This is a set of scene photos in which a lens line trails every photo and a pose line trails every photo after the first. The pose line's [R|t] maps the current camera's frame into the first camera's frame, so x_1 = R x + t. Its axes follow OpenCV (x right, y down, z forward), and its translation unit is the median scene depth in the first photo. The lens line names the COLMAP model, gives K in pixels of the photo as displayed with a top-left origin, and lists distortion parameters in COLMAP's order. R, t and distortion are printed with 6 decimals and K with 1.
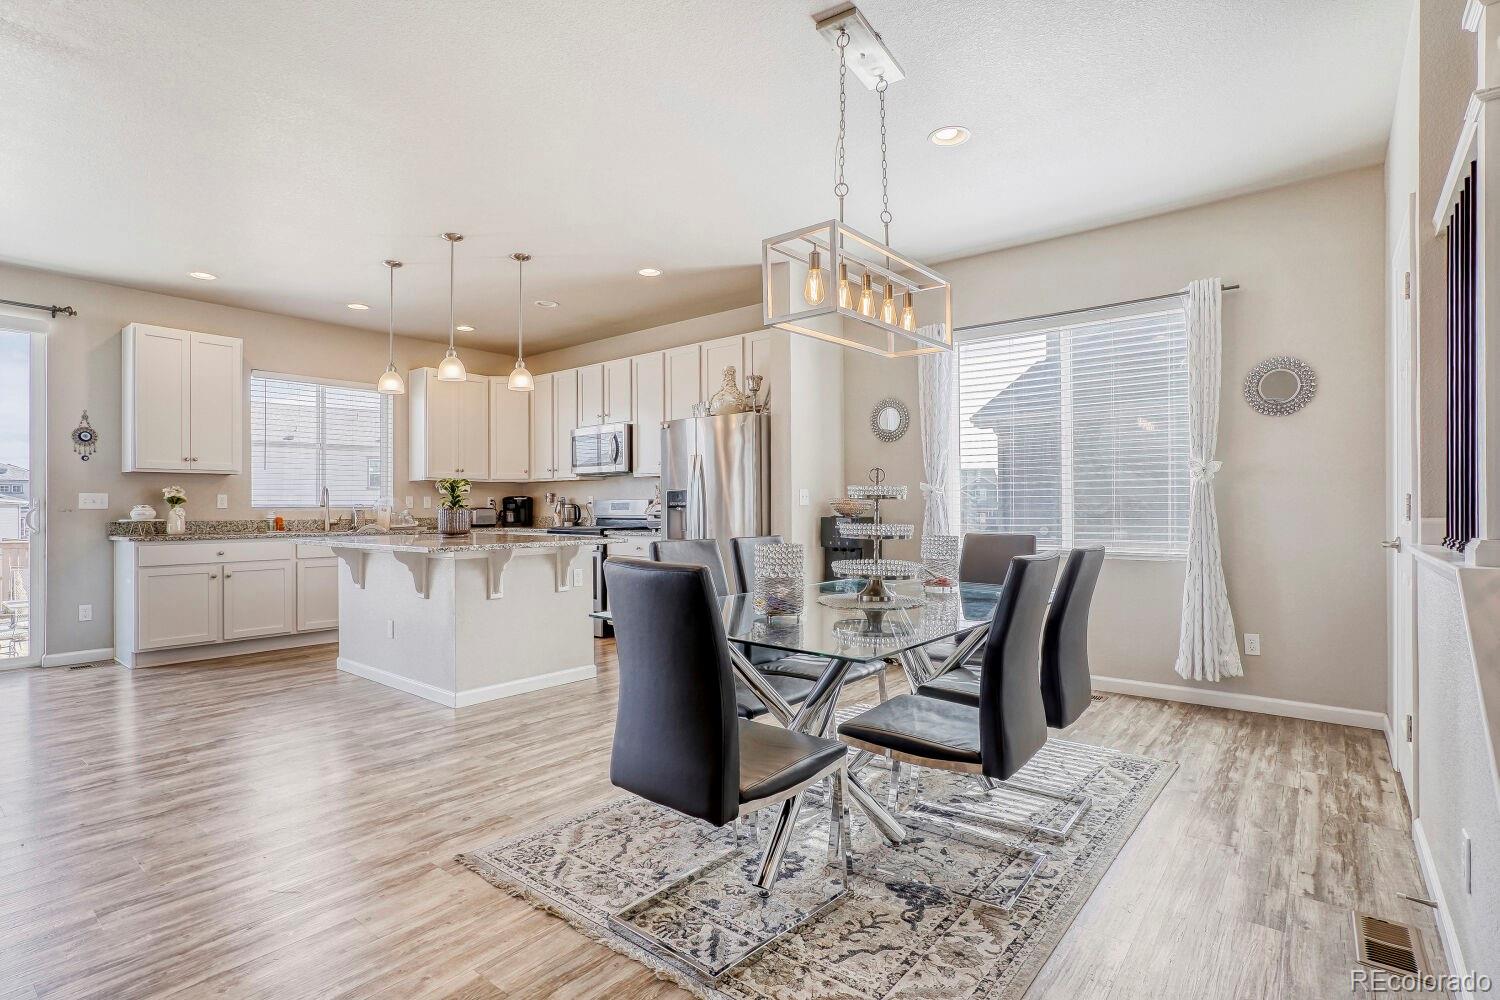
lens RADIAL K [[727.6, 0, 709.1], [0, 727.6, 503.8], [0, 0, 1]] dist [-0.001286, 0.000625]
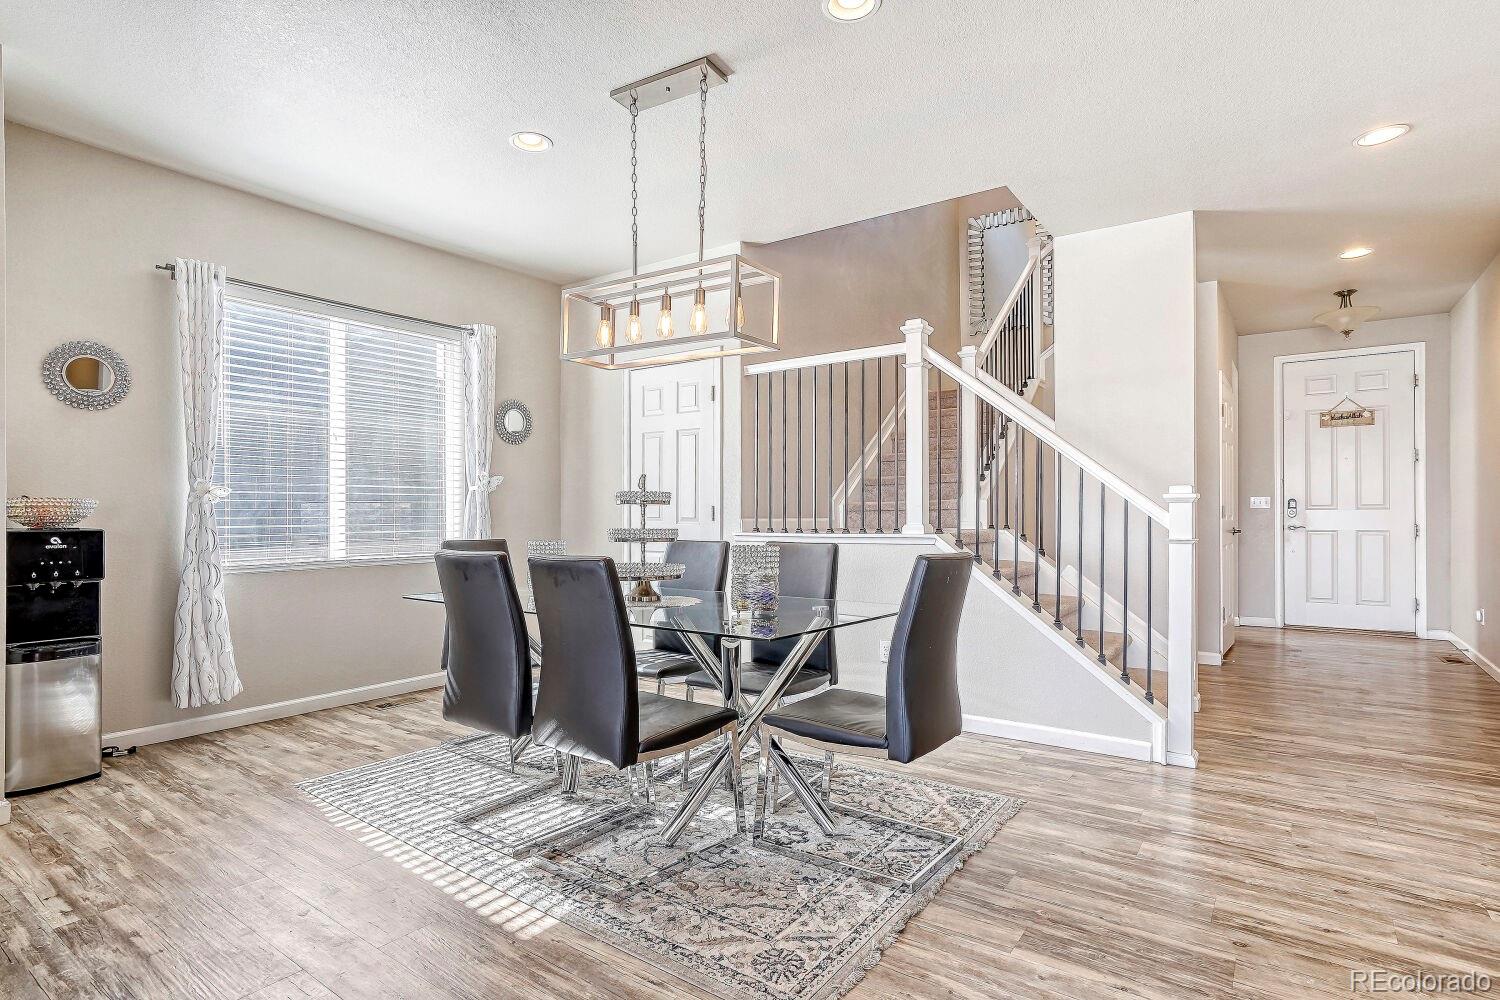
lens RADIAL K [[764.1, 0, 748.5], [0, 764.1, 512.1], [0, 0, 1]] dist [-0.022096, 0.000261]
pose [[-0.075212, 0.000145, 0.997168, -0.433376], [-0.004082, 0.999992, -0.000454, 0.001765], [-0.997159, -0.004105, -0.075211, 0.456921]]
